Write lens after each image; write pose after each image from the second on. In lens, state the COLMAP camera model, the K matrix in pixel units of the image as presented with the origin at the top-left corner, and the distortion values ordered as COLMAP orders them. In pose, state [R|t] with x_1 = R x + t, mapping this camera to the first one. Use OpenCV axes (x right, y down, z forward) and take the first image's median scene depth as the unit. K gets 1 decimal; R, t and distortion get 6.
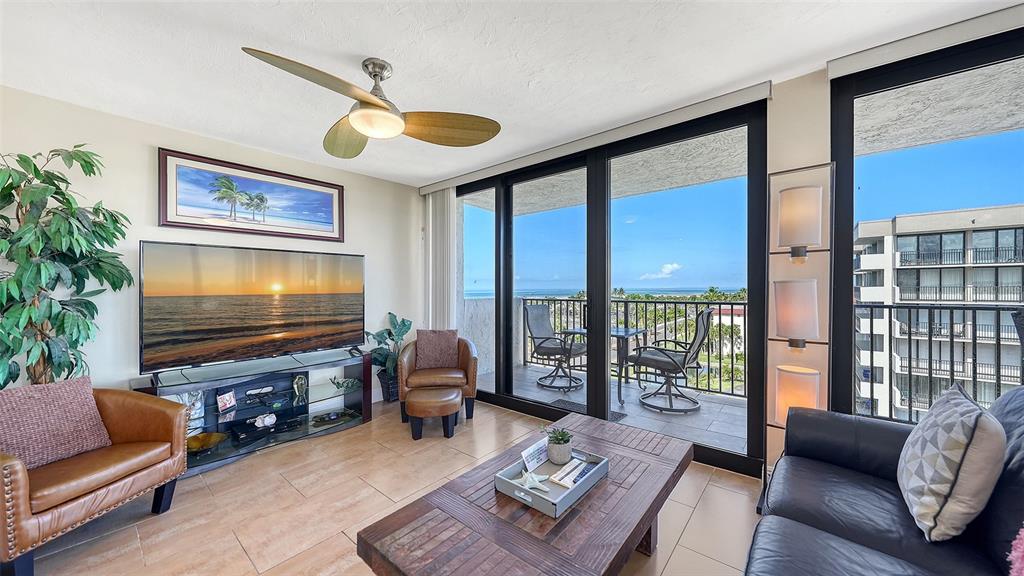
lens RADIAL K [[357.8, 0, 505.2], [0, 357.8, 290.6], [0, 0, 1]] dist [-0.000055, -0.000106]
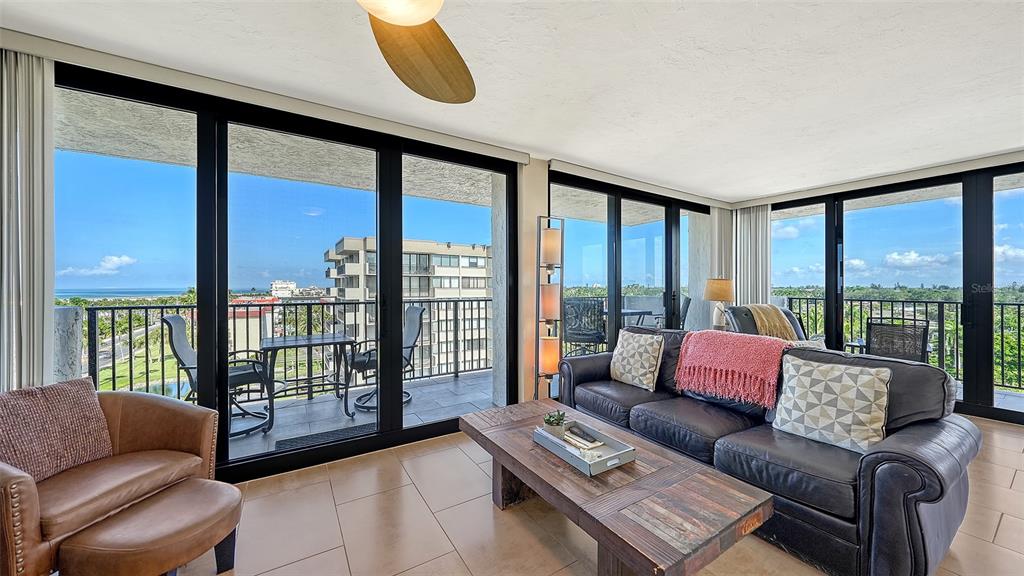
lens RADIAL K [[357.8, 0, 517.0], [0, 357.8, 288.5], [0, 0, 1]] dist [-0.000055, -0.000106]
pose [[0.297337, 0.002999, 0.954768, -0.209209], [0.005110, 0.999976, -0.004732, -0.000451], [-0.954759, 0.006286, 0.297314, 0.167324]]
